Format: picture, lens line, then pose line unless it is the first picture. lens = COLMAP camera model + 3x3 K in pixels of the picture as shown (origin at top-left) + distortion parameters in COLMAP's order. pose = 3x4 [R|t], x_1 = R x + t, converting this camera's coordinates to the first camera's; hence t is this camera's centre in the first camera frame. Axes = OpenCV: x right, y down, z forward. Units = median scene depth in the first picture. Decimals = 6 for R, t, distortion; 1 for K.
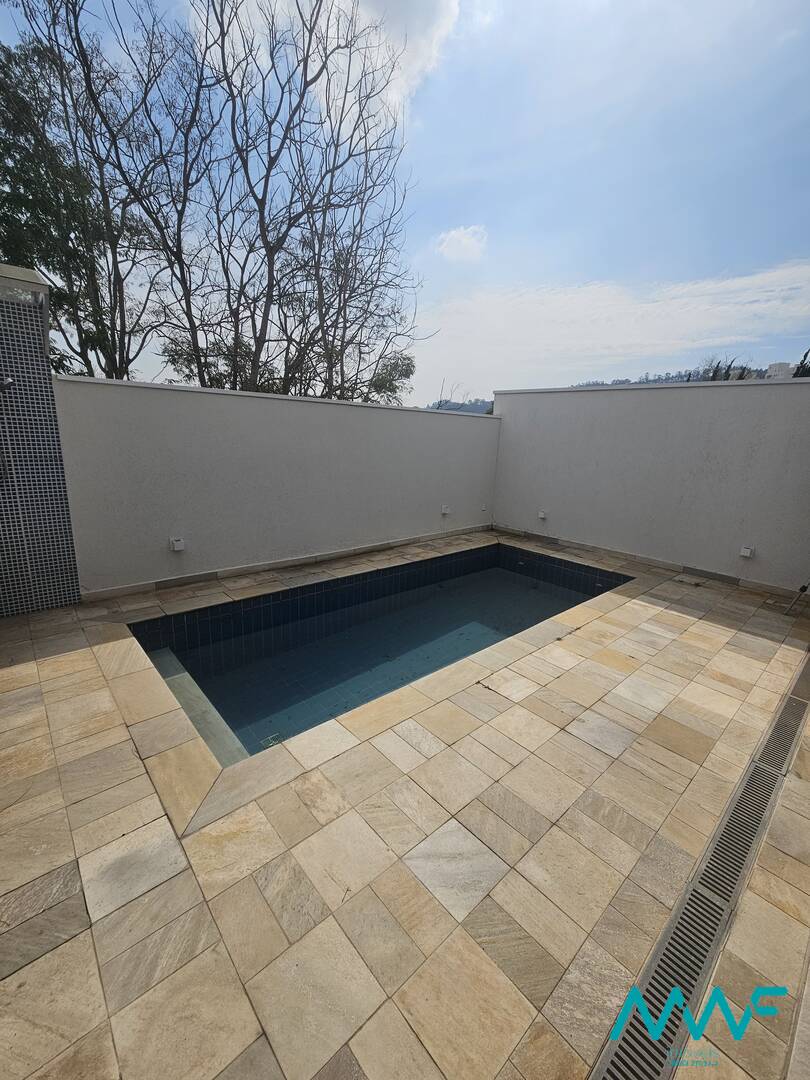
lens RADIAL K [[444.3, 0, 405.1], [0, 444.3, 538.4], [0, 0, 1]] dist [-0.000888, 0.000517]
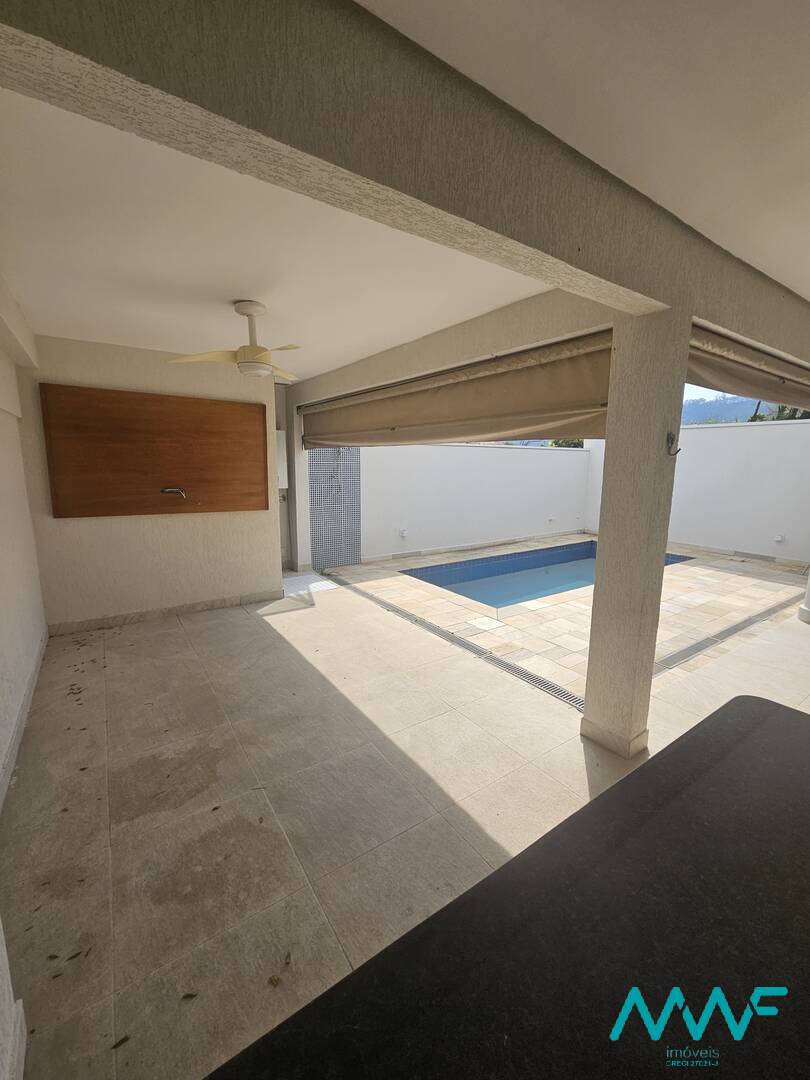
lens RADIAL K [[444.3, 0, 405.8], [0, 444.3, 539.2], [0, 0, 1]] dist [-0.000888, 0.000517]
pose [[0.991007, -0.009075, -0.133500, -0.326773], [0.000796, 0.998080, -0.061934, 0.169972], [0.133806, 0.061271, 0.989112, -0.805351]]
